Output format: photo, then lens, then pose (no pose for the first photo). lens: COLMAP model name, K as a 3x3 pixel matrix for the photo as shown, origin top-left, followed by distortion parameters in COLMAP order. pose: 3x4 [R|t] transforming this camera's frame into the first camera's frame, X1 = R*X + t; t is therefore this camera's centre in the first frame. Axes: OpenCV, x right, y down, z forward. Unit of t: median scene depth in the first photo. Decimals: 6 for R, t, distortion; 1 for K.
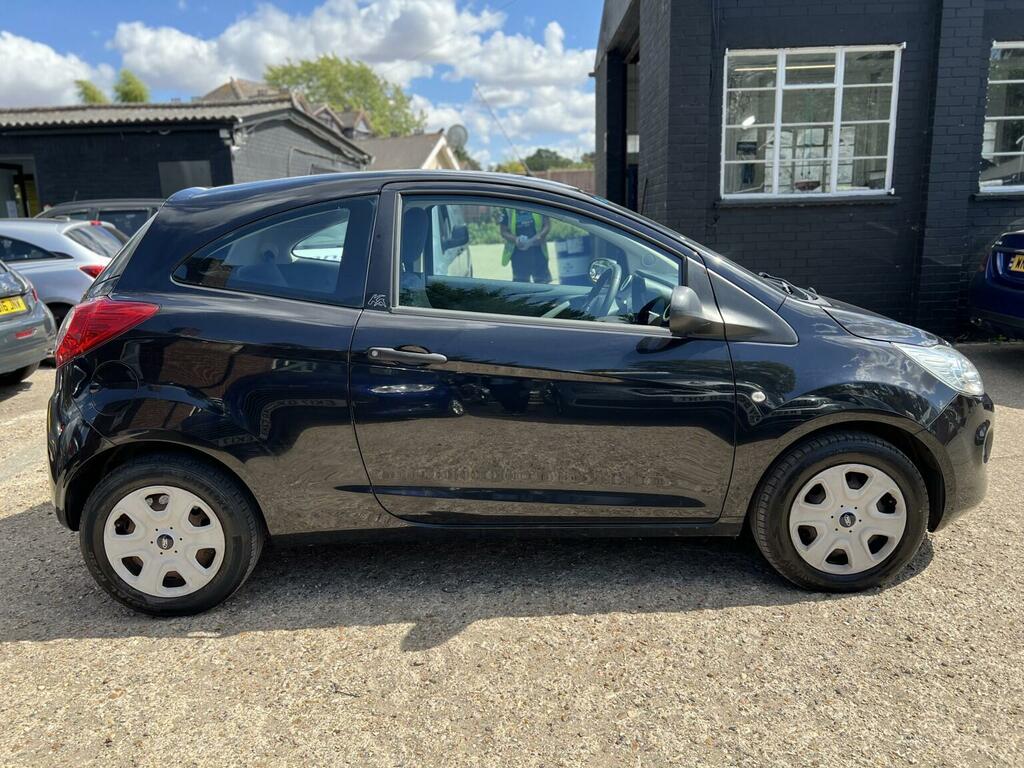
lens RADIAL K [[769.0, 0, 516.6], [0, 769.0, 386.8], [0, 0, 1]] dist [0.063047, -0.066768]
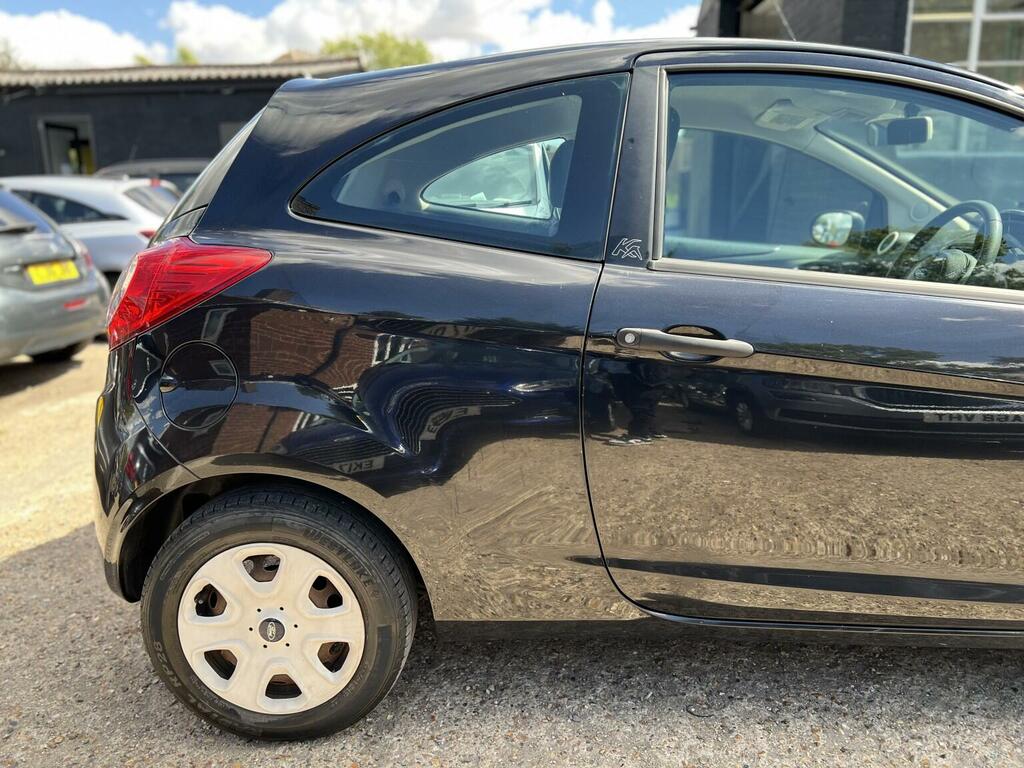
lens RADIAL K [[769.0, 0, 516.6], [0, 769.0, 386.8], [0, 0, 1]] dist [0.063047, -0.066768]
pose [[0.998299, 0.023269, -0.053460, -0.221328], [-0.022042, 0.999482, 0.023428, -0.016679], [0.053977, -0.022210, 0.998295, 0.380382]]
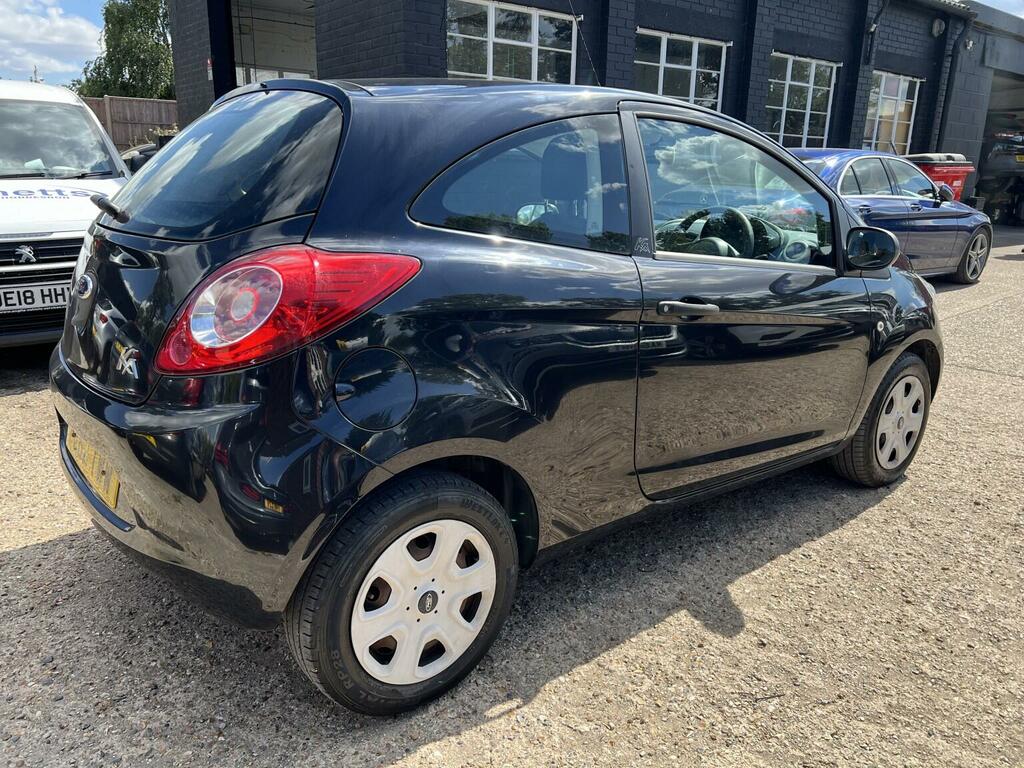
lens RADIAL K [[769.0, 0, 516.6], [0, 769.0, 386.8], [0, 0, 1]] dist [0.063047, -0.066768]
pose [[0.787379, -0.122590, 0.604157, -0.770524], [0.087547, 0.992331, 0.087257, -0.042844], [-0.610221, -0.015813, 0.792074, 0.404346]]
